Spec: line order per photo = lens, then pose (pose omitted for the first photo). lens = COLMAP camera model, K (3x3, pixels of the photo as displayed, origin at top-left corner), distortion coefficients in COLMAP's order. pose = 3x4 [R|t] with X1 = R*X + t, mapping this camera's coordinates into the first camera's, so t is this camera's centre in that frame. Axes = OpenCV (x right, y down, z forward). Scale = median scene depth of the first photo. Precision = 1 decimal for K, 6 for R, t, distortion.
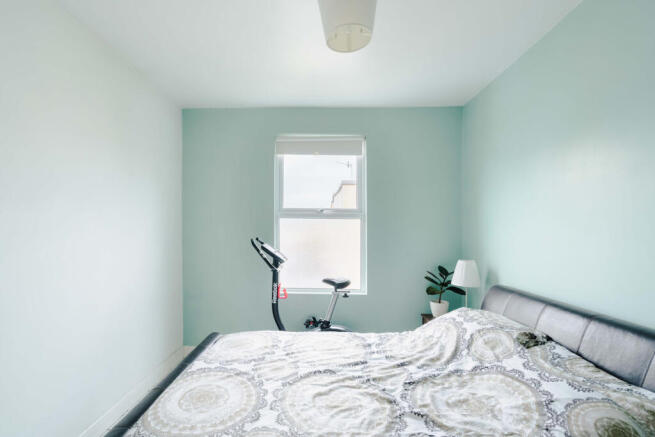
lens RADIAL K [[302.9, 0, 333.4], [0, 302.9, 233.7], [0, 0, 1]] dist [-0.009551, 0.003615]
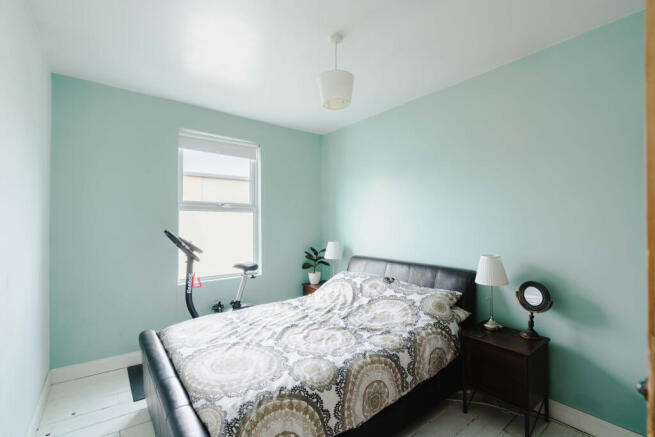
lens RADIAL K [[302.9, 0, 325.6], [0, 302.9, 218.5], [0, 0, 1]] dist [-0.009551, 0.003615]
pose [[0.746655, -0.001125, 0.665210, -0.565194], [0.011441, 0.999872, -0.011151, -0.009226], [-0.665113, 0.015937, 0.746573, -0.089492]]
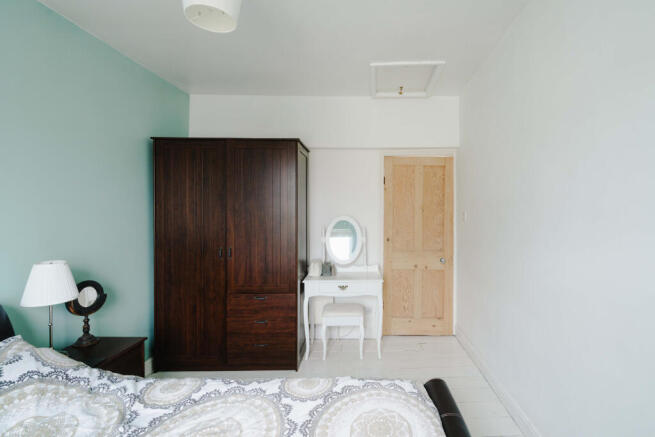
lens RADIAL K [[302.9, 0, 328.0], [0, 302.9, 218.1], [0, 0, 1]] dist [-0.009551, 0.003615]
pose [[-0.999951, -0.007410, 0.006505, -0.173509], [-0.007348, 0.999929, 0.009425, -0.021207], [-0.006575, 0.009377, -0.999934, 1.059970]]
